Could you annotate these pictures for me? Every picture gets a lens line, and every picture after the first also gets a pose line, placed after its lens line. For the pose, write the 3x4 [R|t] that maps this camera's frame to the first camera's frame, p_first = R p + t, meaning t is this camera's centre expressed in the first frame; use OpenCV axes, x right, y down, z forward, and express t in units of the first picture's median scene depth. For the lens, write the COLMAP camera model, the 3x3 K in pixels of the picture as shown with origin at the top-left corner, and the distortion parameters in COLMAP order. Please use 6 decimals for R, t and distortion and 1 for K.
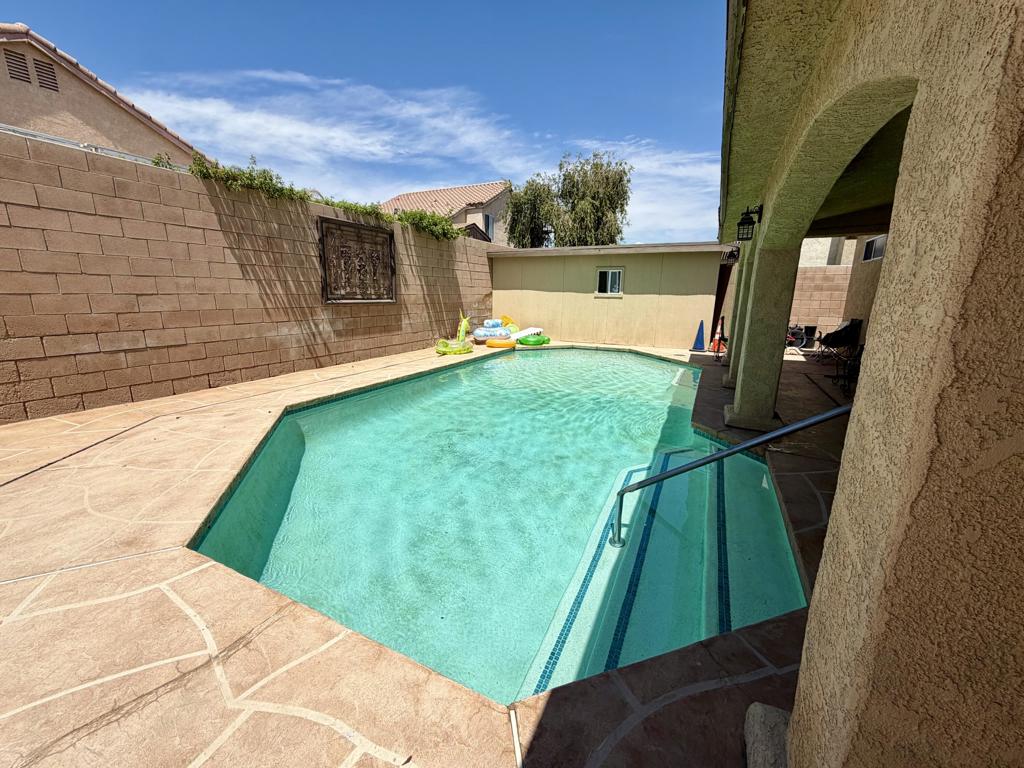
lens RADIAL K [[408.8, 0, 508.4], [0, 408.8, 380.6], [0, 0, 1]] dist [0.000007, 0.000277]
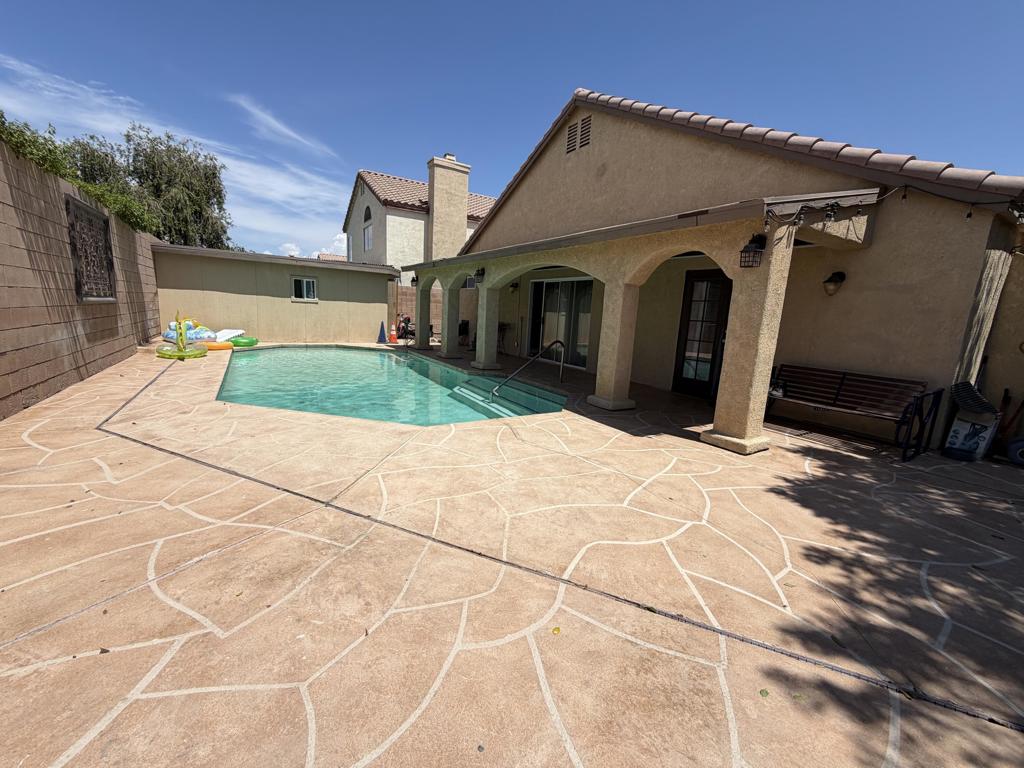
lens RADIAL K [[408.8, 0, 508.9], [0, 408.8, 377.6], [0, 0, 1]] dist [0.000007, 0.000277]
pose [[0.524439, -0.119941, 0.842958, -0.462292], [0.133180, 0.989398, 0.057921, 0.019075], [-0.840968, 0.081889, 0.534852, -0.096253]]
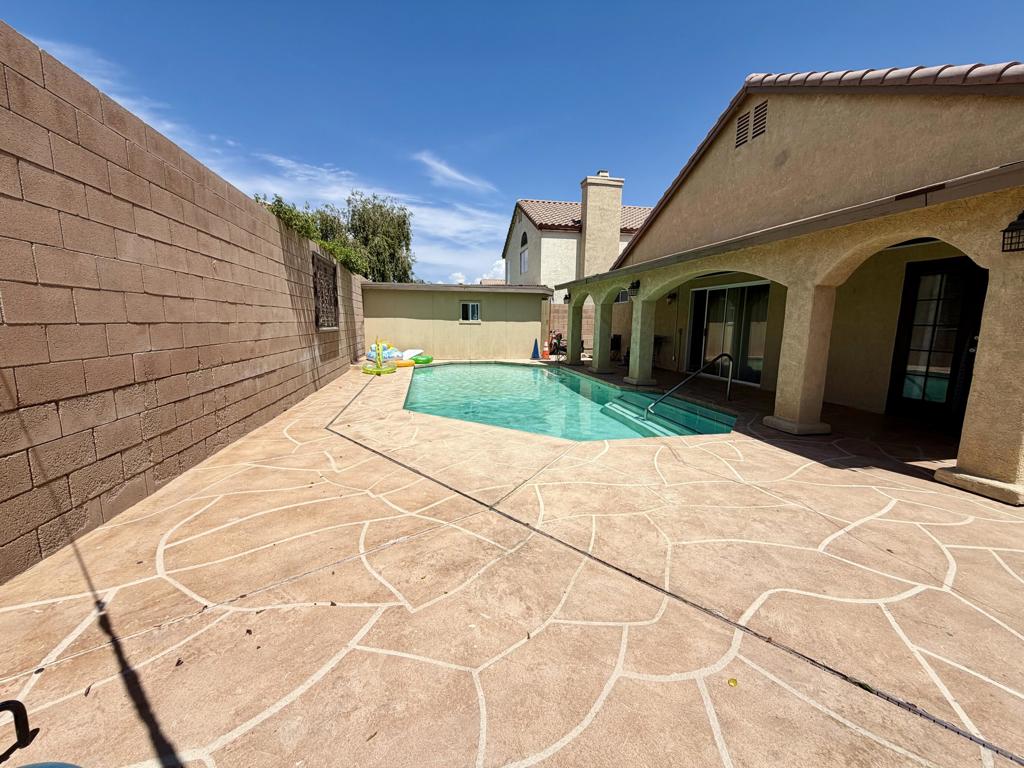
lens RADIAL K [[408.8, 0, 509.5], [0, 408.8, 377.9], [0, 0, 1]] dist [0.000007, 0.000277]
pose [[0.789204, -0.087264, 0.607900, -0.467173], [0.129753, 0.991201, -0.026165, 0.018397], [-0.600268, 0.099526, 0.793582, -0.094241]]
